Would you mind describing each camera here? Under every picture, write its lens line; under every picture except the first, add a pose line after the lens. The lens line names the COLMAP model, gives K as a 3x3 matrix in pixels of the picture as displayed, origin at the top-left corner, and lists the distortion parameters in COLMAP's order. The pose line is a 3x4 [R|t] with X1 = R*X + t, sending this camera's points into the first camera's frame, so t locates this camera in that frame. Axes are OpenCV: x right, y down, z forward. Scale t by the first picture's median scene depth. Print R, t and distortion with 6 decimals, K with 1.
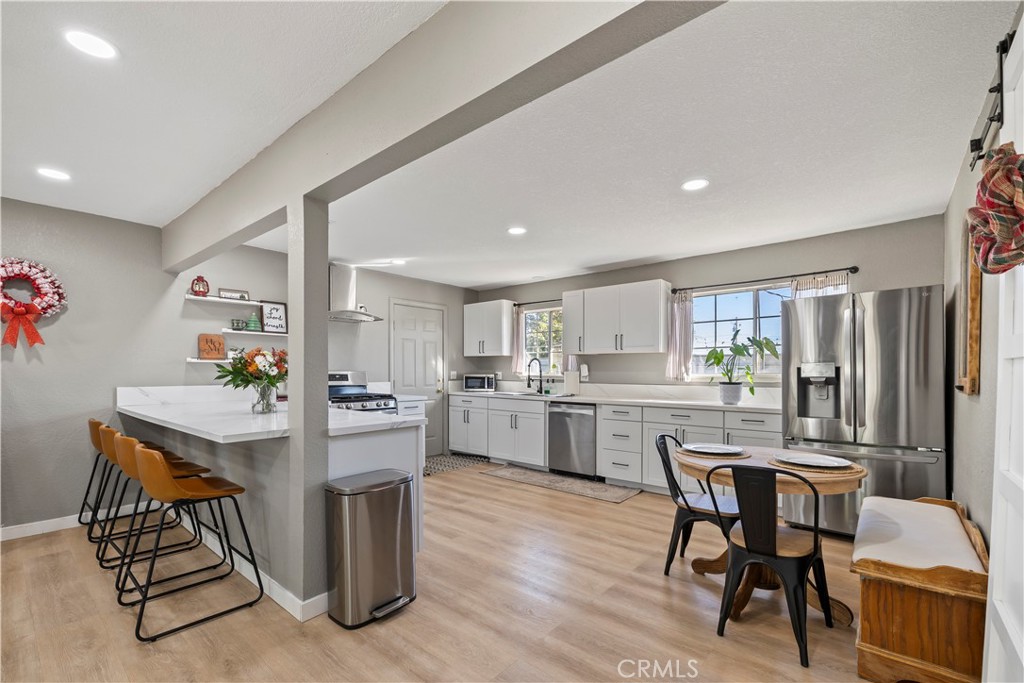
lens RADIAL K [[446.2, 0, 507.9], [0, 446.2, 376.6], [0, 0, 1]] dist [0.001214, 0.000352]
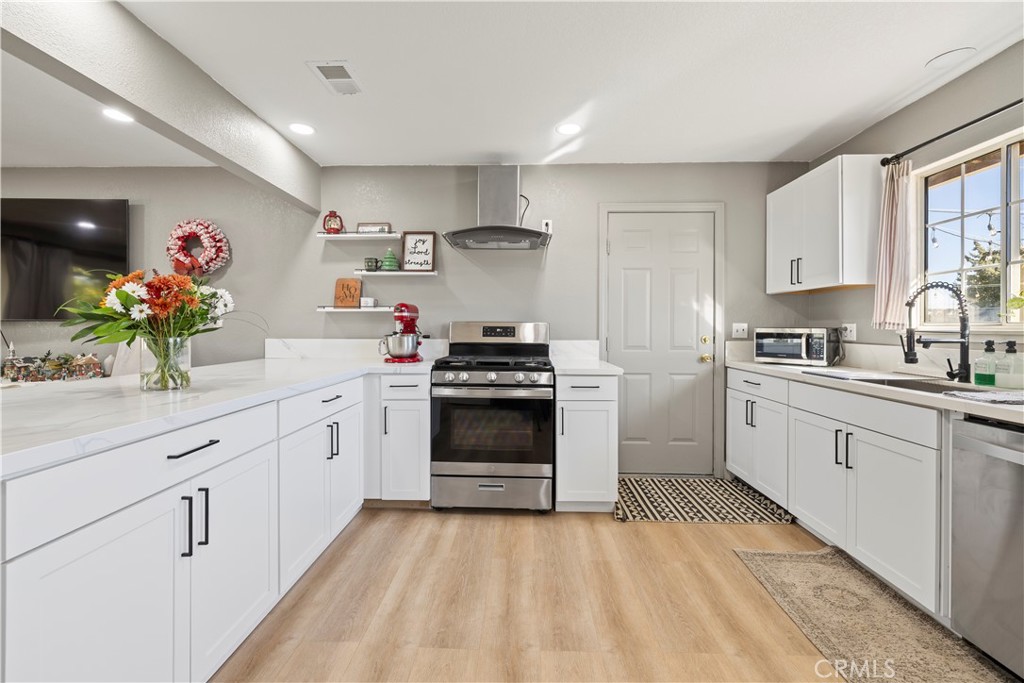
lens RADIAL K [[432.4, 0, 510.2], [0, 432.4, 329.9], [0, 0, 1]] dist [-0.000164, 0.000133]
pose [[0.629189, 0.001495, -0.777251, 0.151404], [-0.011847, 0.999900, -0.007666, 0.004836], [0.777162, 0.014032, 0.629144, 0.663017]]
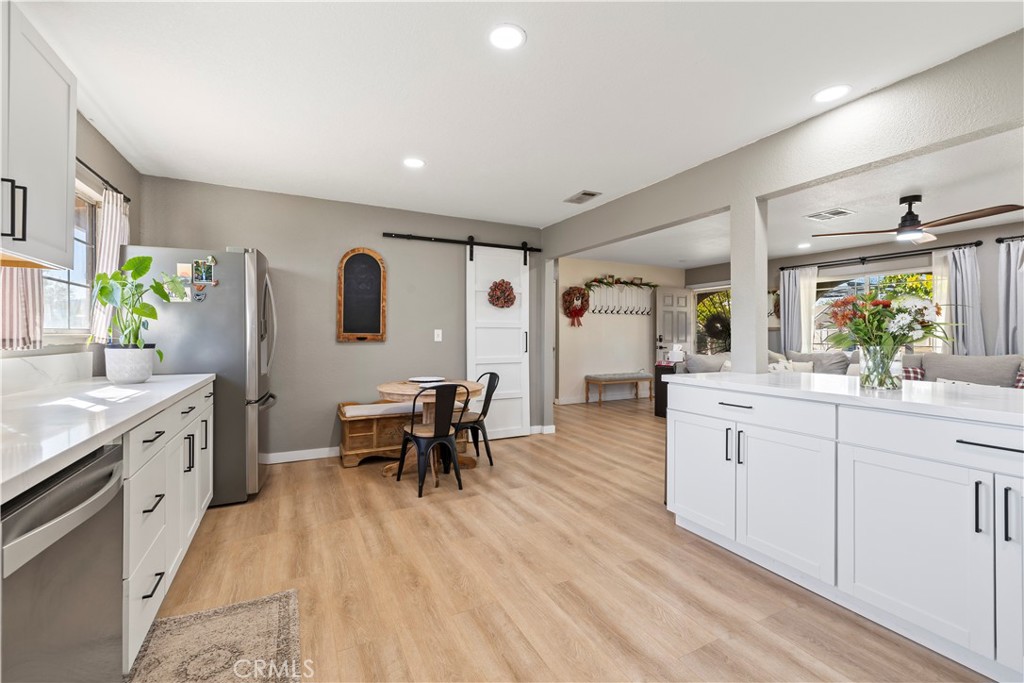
lens RADIAL K [[429.1, 0, 509.8], [0, 429.1, 335.3], [0, 0, 1]] dist [0.001590, 0.000455]
pose [[-0.924997, -0.002941, 0.379964, -0.140306], [0.001382, 0.999937, 0.011105, -0.004237], [-0.379973, 0.010798, -0.924935, 1.234279]]
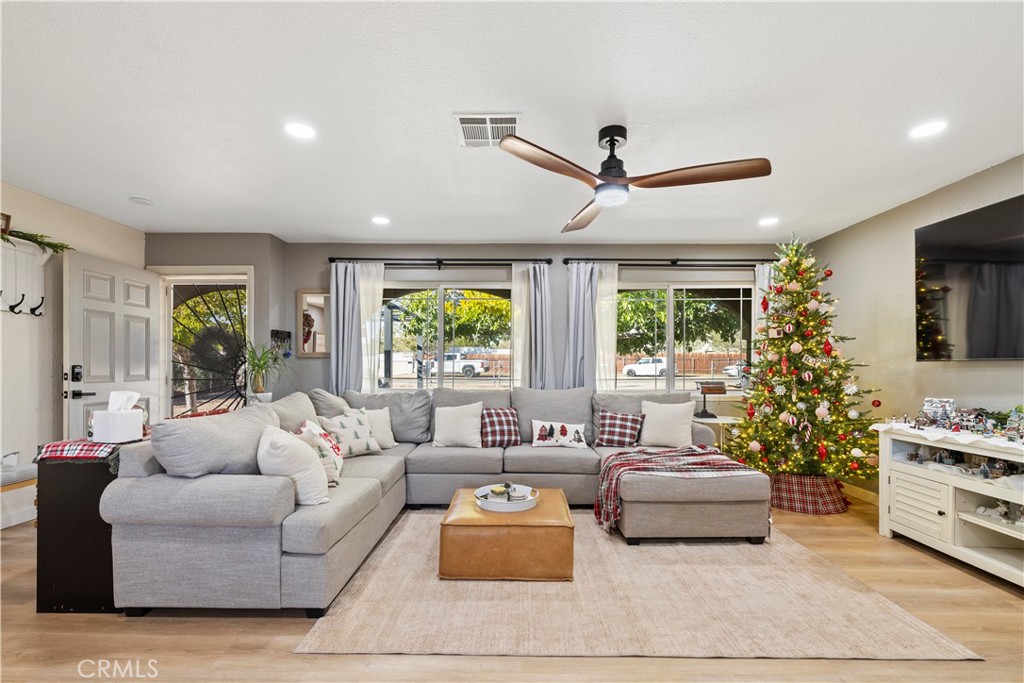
lens RADIAL K [[441.0, 0, 513.8], [0, 441.0, 367.3], [0, 0, 1]] dist [0.001032, 0.000264]
pose [[-0.765243, -0.001803, -0.643739, -0.131290], [-0.009641, 0.999916, 0.008660, 0.004860], [0.643669, 0.012834, -0.765196, 0.449957]]
